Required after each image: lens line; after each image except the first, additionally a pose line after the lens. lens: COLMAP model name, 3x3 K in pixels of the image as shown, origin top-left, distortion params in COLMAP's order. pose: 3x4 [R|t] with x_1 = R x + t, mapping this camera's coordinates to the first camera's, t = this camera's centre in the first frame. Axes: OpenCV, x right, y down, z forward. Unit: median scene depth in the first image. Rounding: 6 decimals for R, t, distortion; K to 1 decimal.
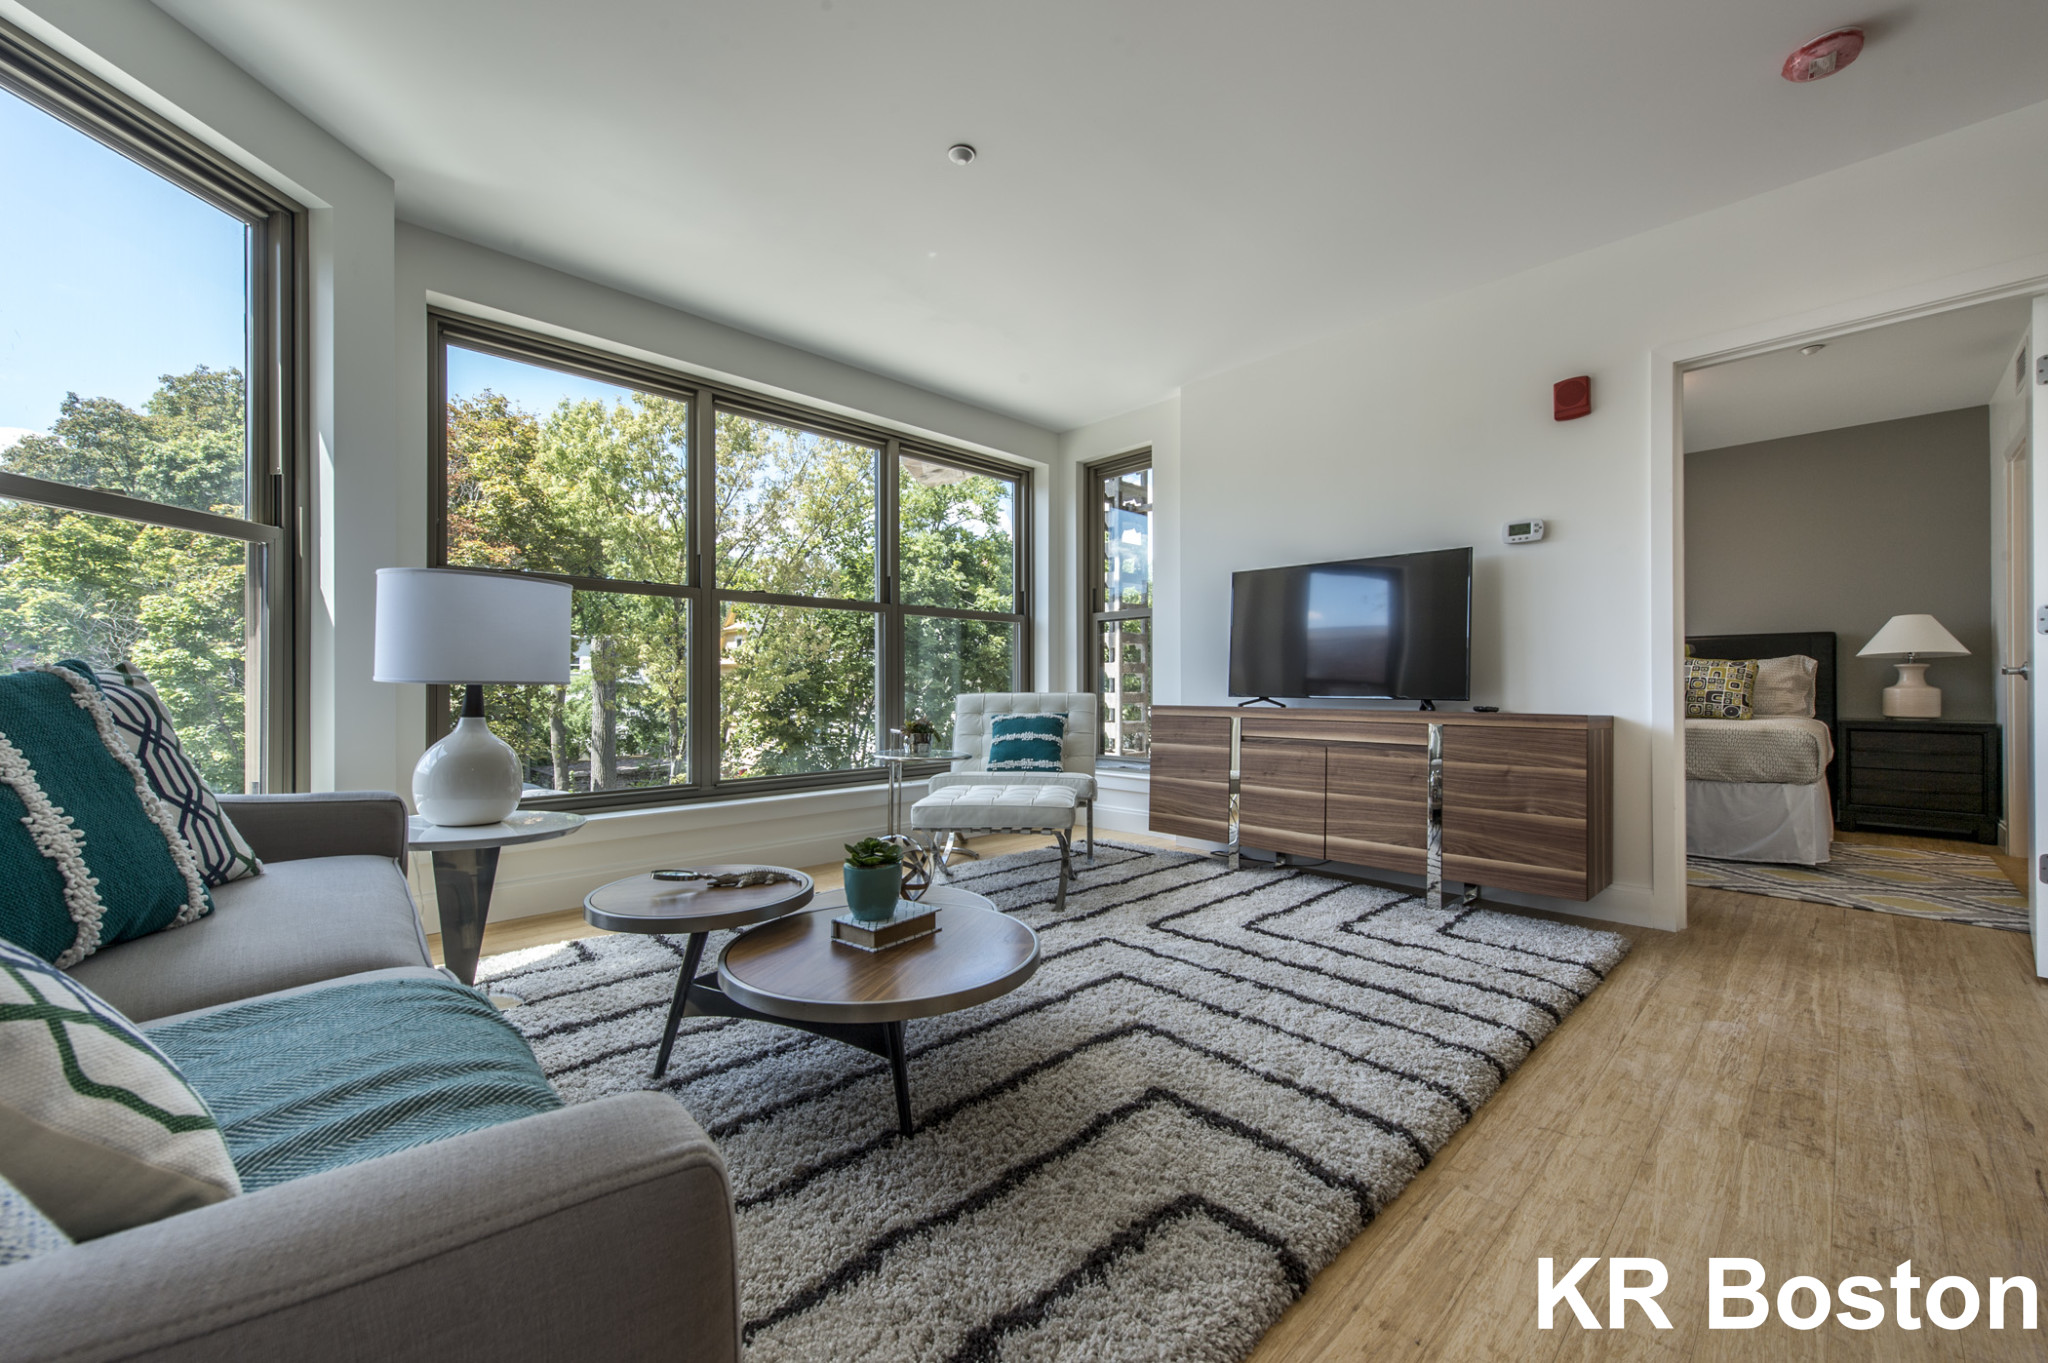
lens RADIAL K [[803.4, 0, 1024.0], [0, 803.4, 681.5], [0, 0, 1]] dist [-0.001057, -0.000096]
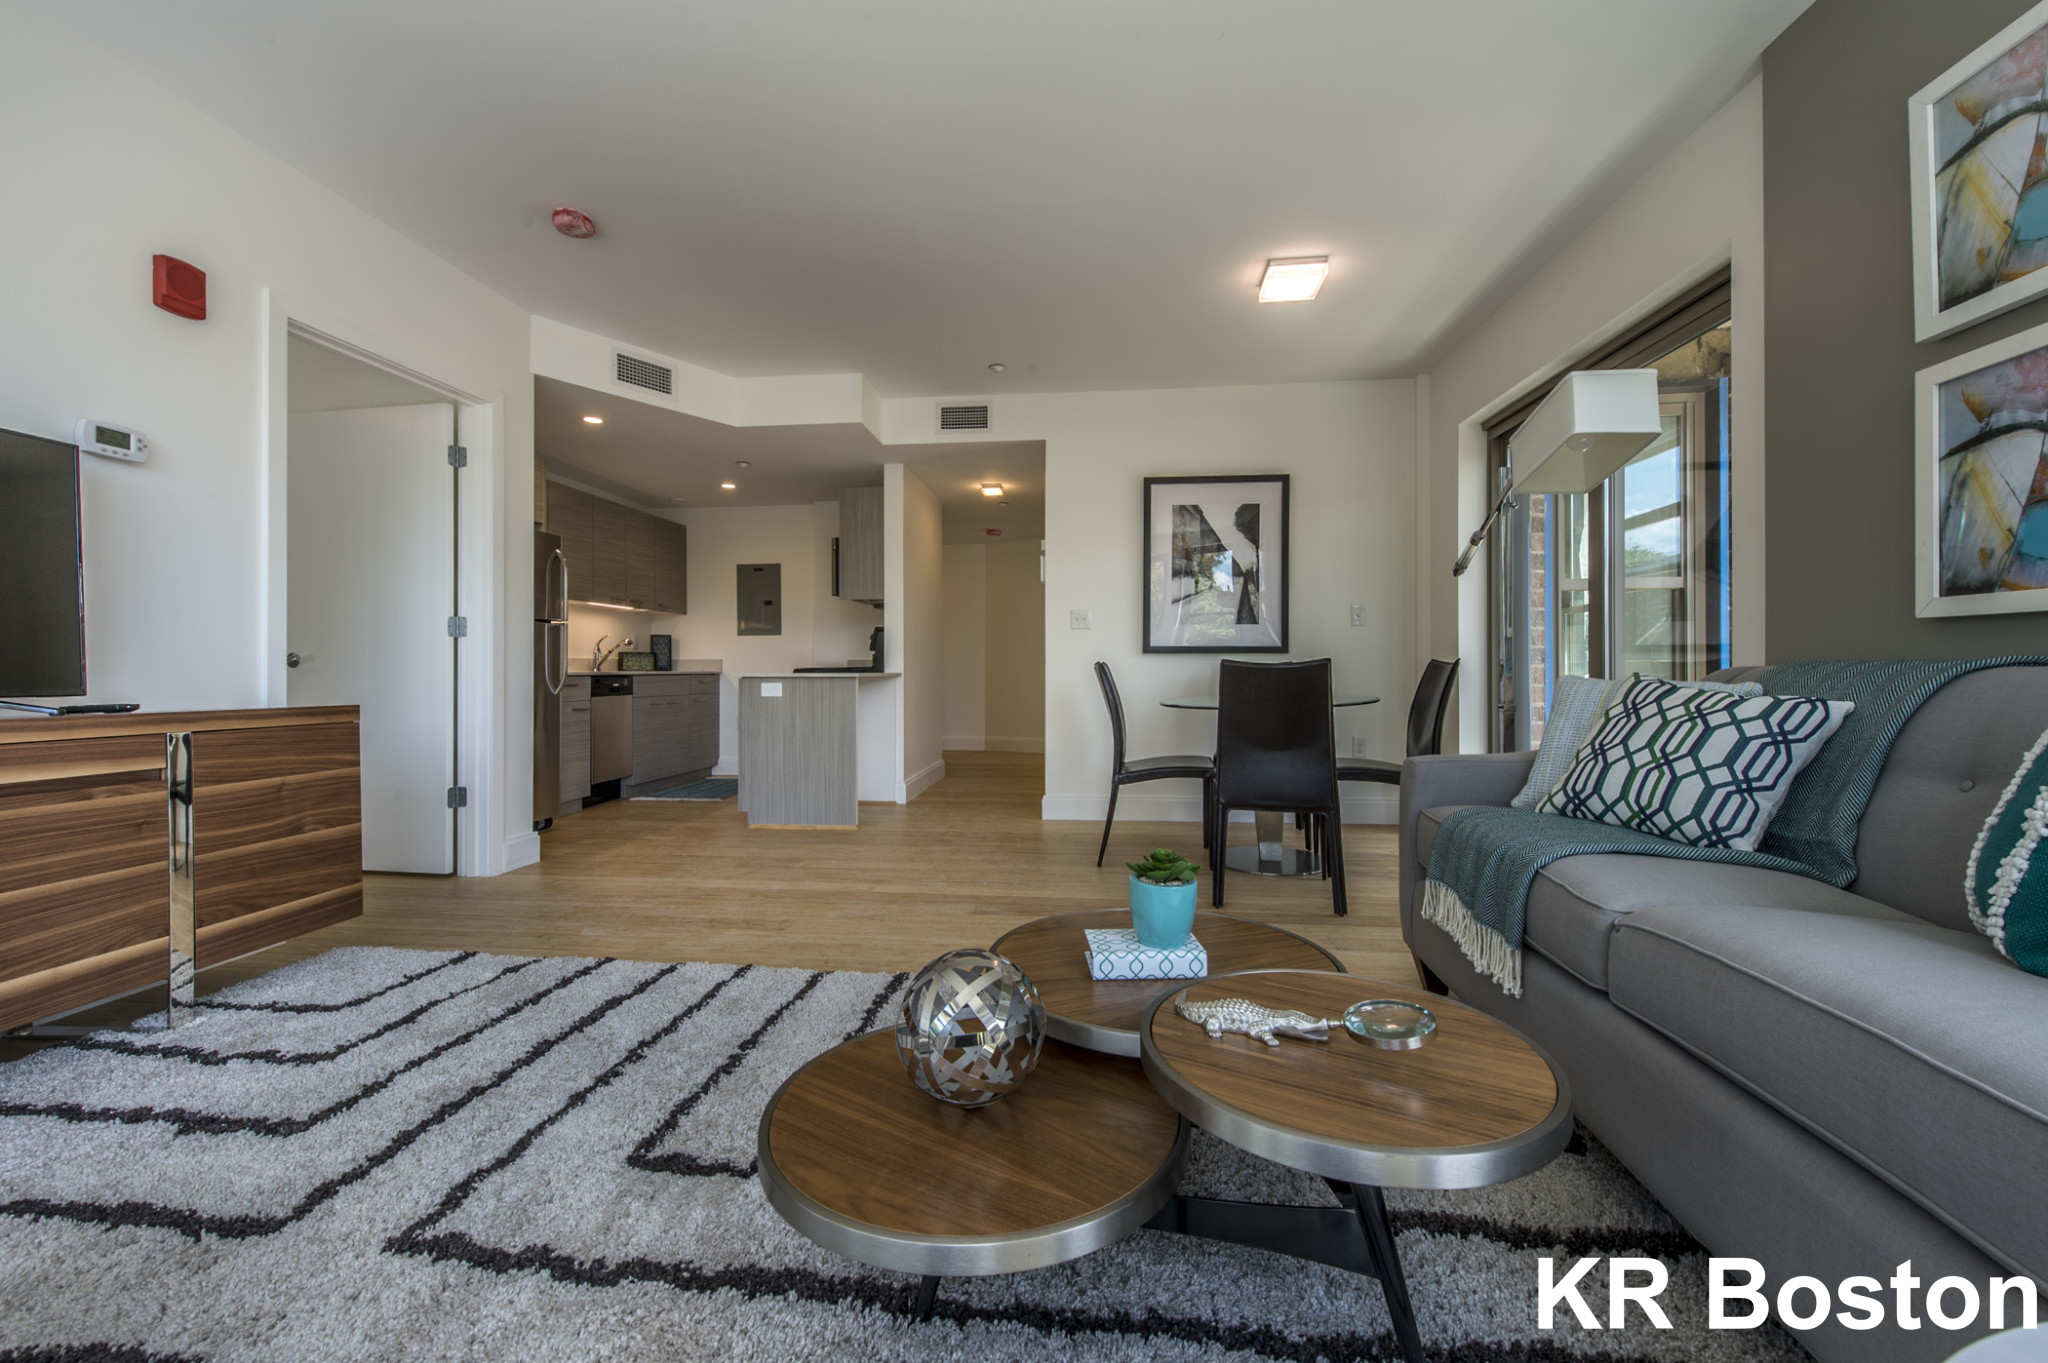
lens RADIAL K [[803.4, 0, 1024.0], [0, 803.4, 681.5], [0, 0, 1]] dist [-0.001057, -0.000096]
pose [[-0.657577, -0.007890, 0.753346, -0.472485], [-0.009288, 0.999954, 0.002366, 0.005570], [-0.753330, -0.005442, -0.657620, 1.071791]]
